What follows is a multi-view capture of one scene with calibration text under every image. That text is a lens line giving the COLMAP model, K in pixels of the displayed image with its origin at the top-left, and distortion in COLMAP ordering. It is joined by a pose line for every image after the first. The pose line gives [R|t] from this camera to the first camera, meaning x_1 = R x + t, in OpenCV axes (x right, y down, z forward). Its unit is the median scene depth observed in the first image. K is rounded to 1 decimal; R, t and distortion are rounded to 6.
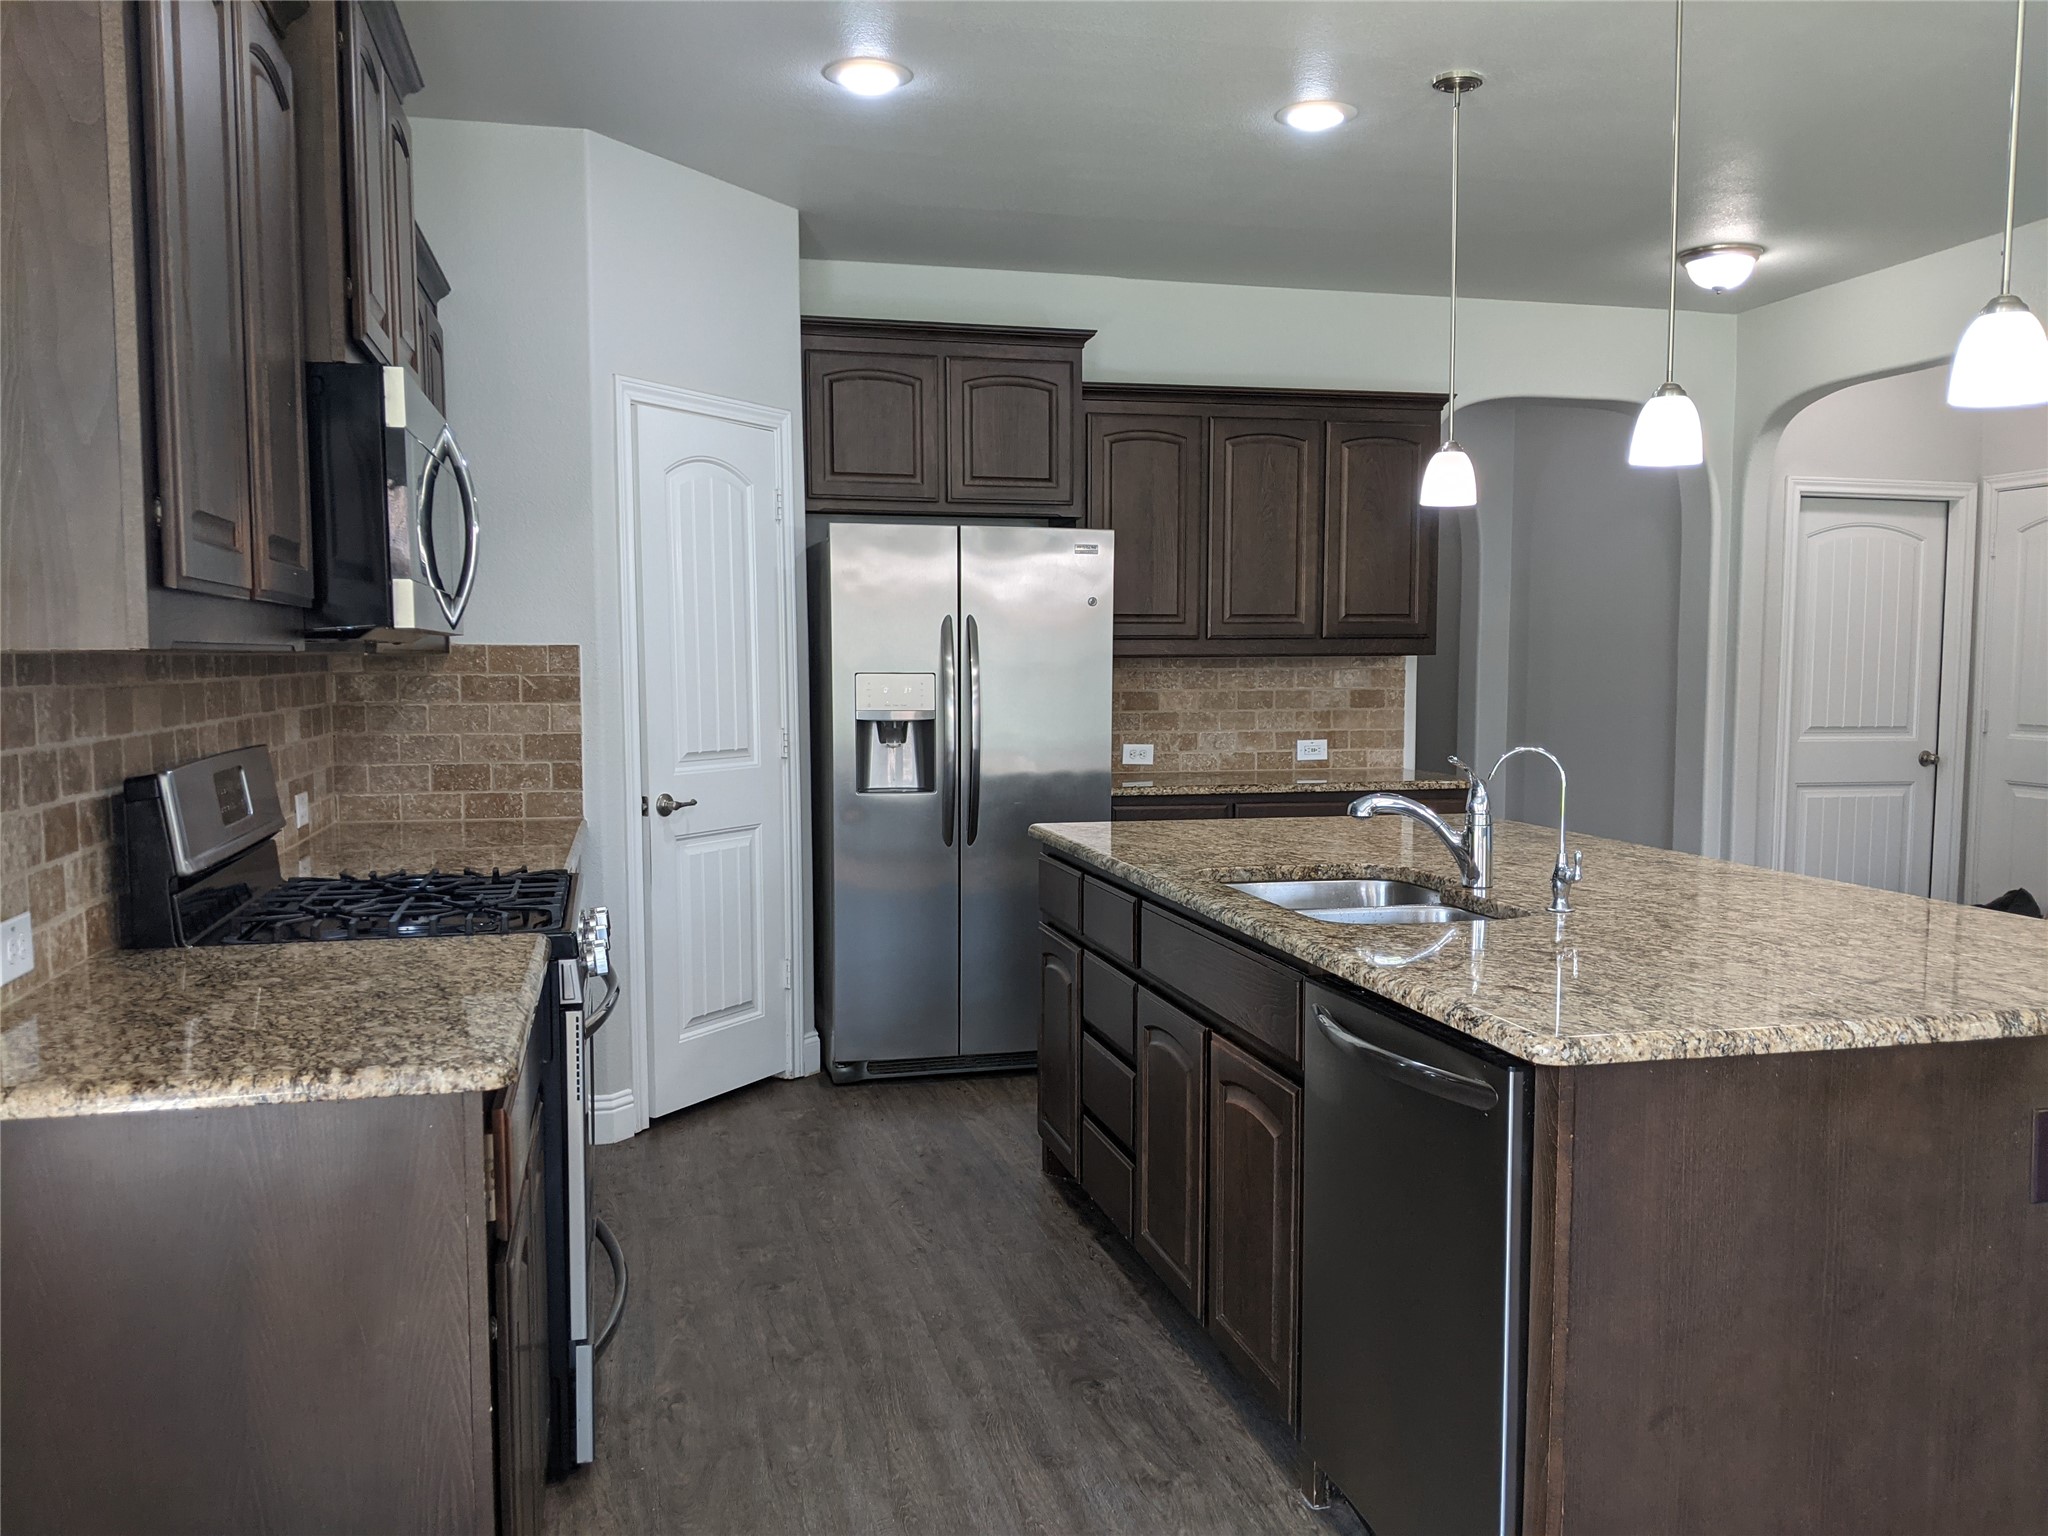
lens RADIAL K [[1662.3, 0, 1044.7], [0, 1662.3, 809.8], [0, 0, 1]] dist [0.100882, -0.177151]
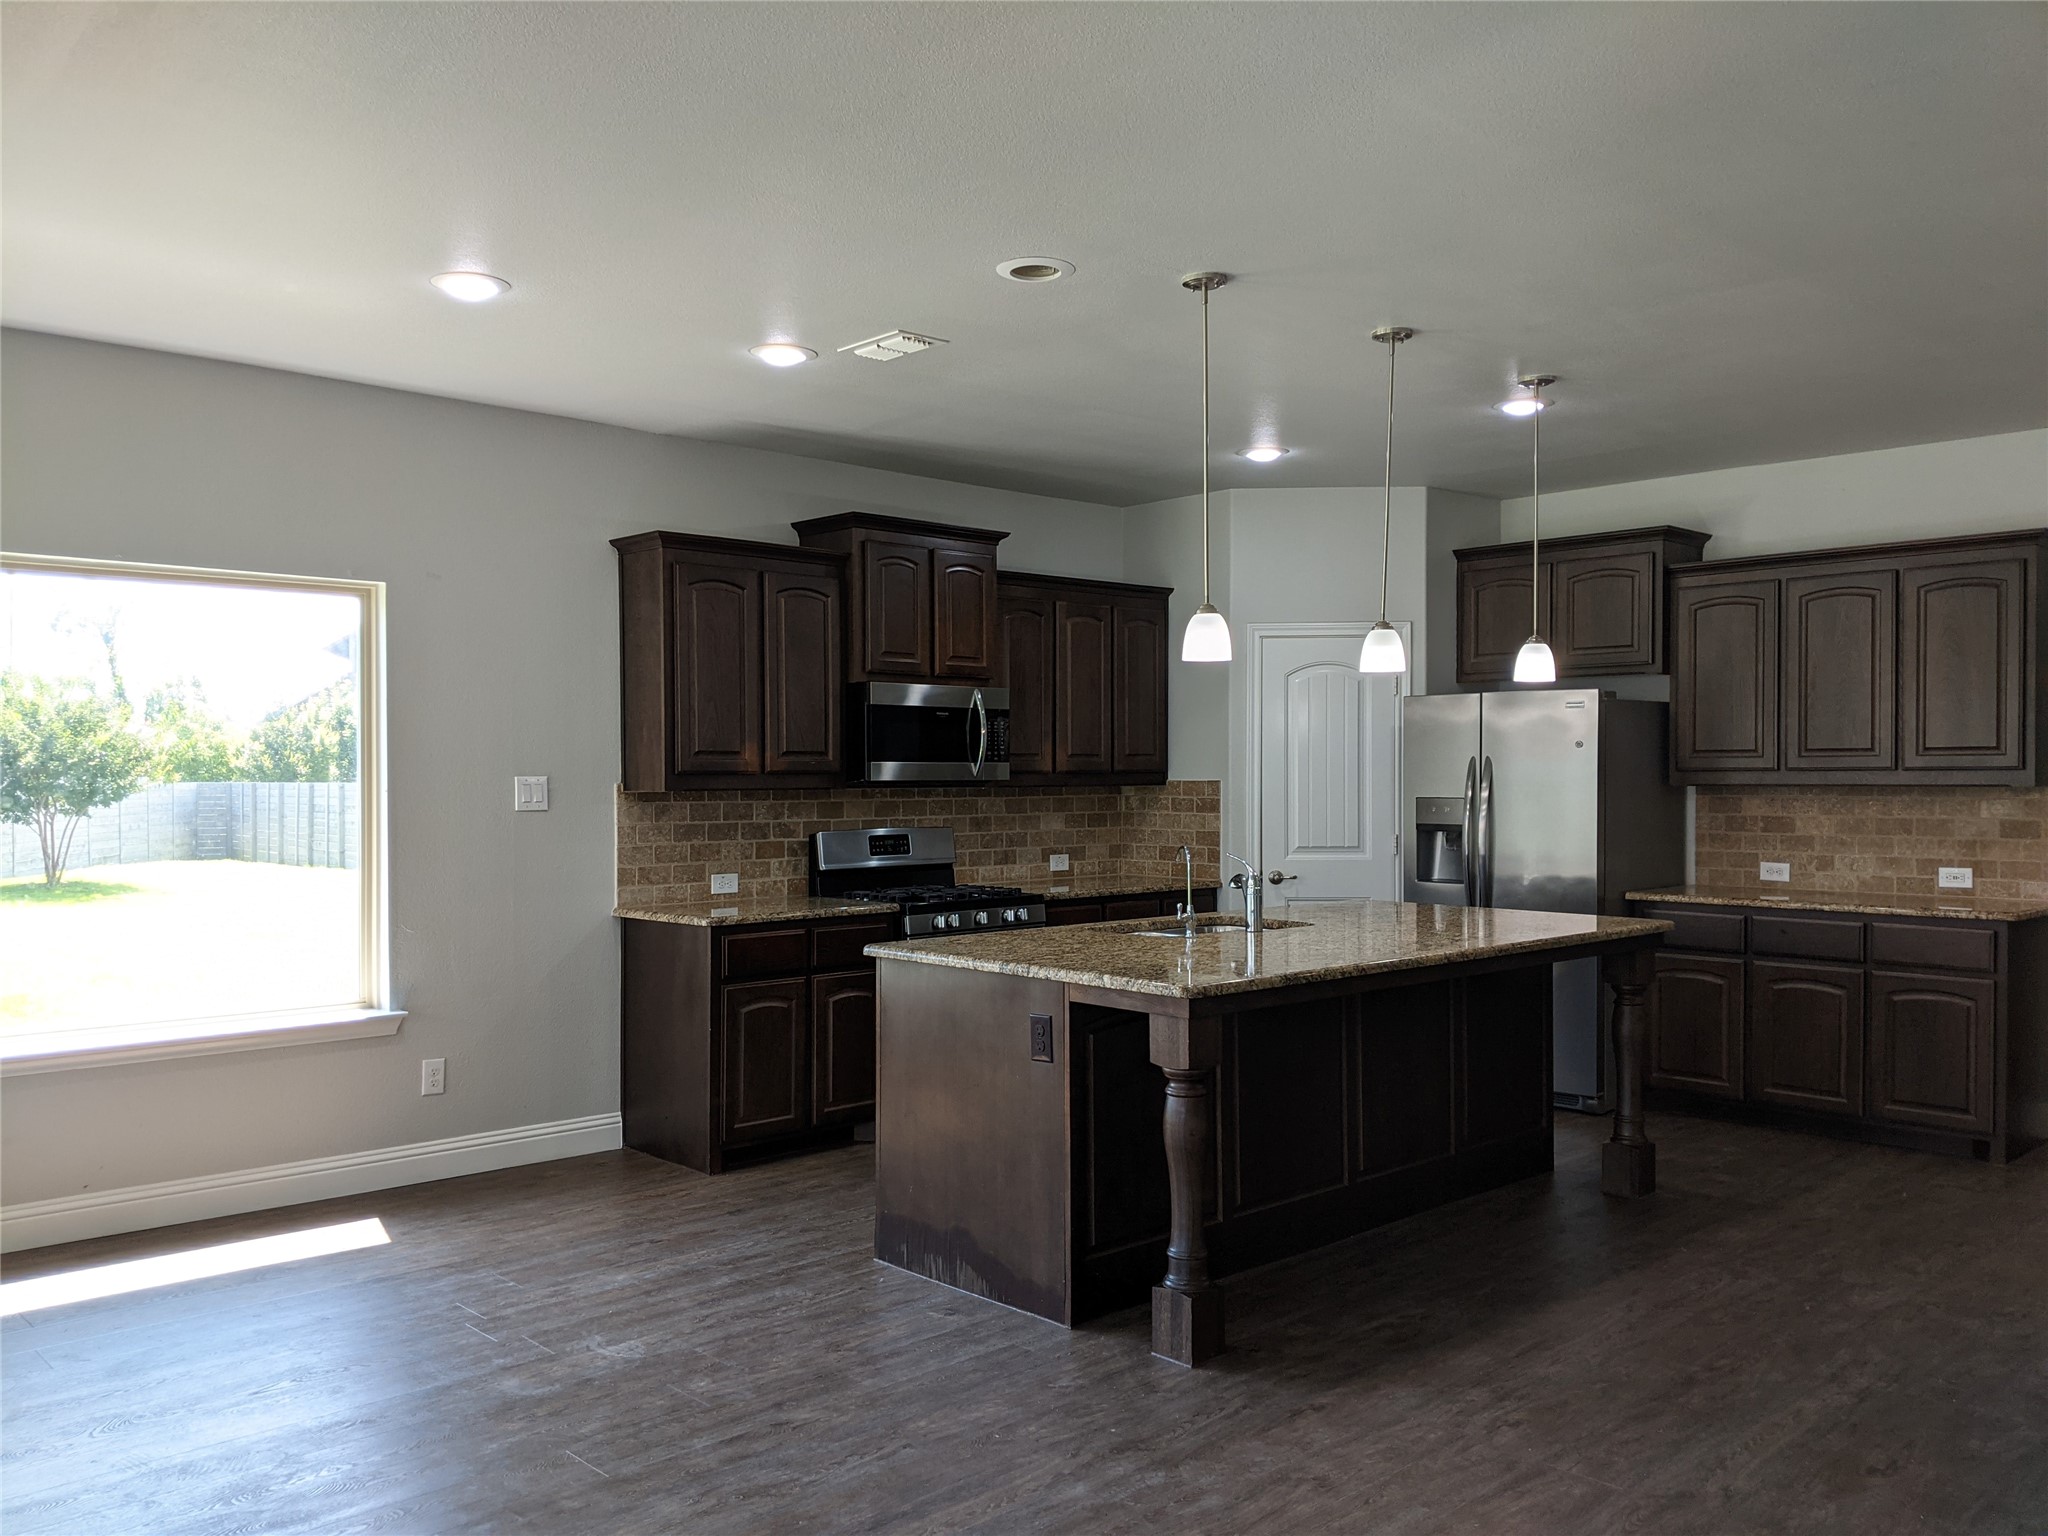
lens RADIAL K [[1662.3, 0, 1003.9], [0, 1662.3, 804.8], [0, 0, 1]] dist [0.100882, -0.177151]
pose [[0.483727, 0.017095, -0.875052, 0.805874], [-0.076584, 0.996801, -0.022862, -0.012433], [0.871862, 0.078074, 0.483489, -0.012806]]
